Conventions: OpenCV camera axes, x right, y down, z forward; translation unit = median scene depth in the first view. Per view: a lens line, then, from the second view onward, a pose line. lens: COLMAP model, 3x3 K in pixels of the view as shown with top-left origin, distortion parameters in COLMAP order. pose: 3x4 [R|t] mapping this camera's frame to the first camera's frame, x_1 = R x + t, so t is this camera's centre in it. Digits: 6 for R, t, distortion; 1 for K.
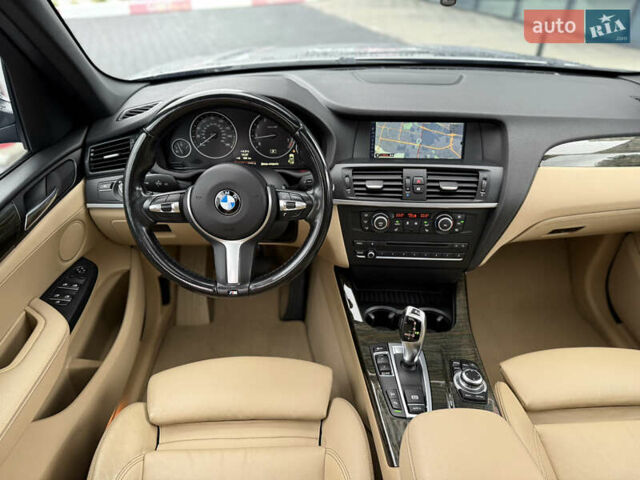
lens RADIAL K [[450.0, 0, 315.3], [0, 450.0, 245.0], [0, 0, 1]] dist [0.079428, -0.115680]
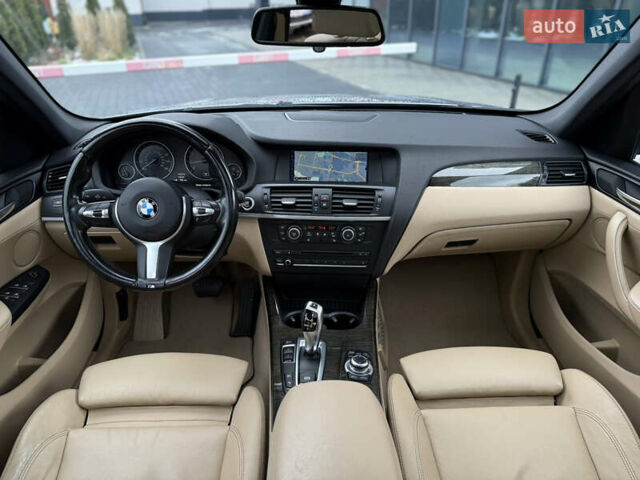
lens RADIAL K [[450.0, 0, 322.1], [0, 450.0, 242.5], [0, 0, 1]] dist [0.079428, -0.115680]
pose [[0.999997, 0.001910, -0.001711, 0.218471], [-0.002096, 0.993205, -0.116357, 0.107915], [0.001477, 0.116360, 0.993206, -0.151378]]
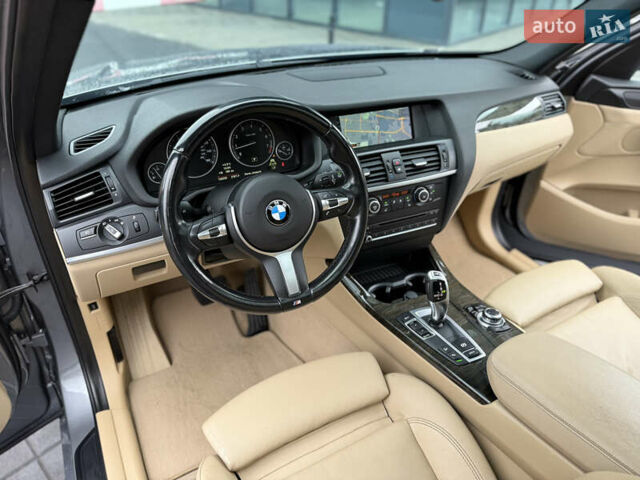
lens RADIAL K [[450.0, 0, 320.6], [0, 450.0, 246.2], [0, 0, 1]] dist [0.079428, -0.115680]
pose [[0.887346, -0.242031, 0.392478, -0.411182], [0.244975, 0.968557, 0.043425, -0.035615], [-0.390647, 0.057614, 0.918736, 0.066667]]
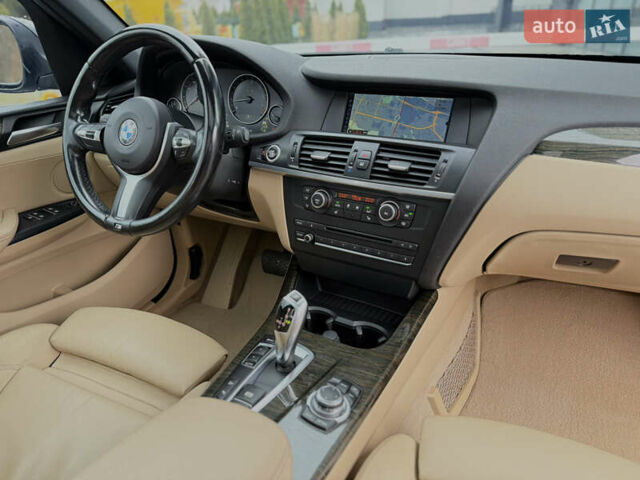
lens RADIAL K [[450.0, 0, 319.8], [0, 450.0, 246.5], [0, 0, 1]] dist [0.079428, -0.115680]
pose [[0.887210, 0.187287, -0.421642, 0.519973], [-0.238629, 0.968442, -0.071951, 0.095639], [0.394861, 0.164452, 0.903903, 0.245807]]
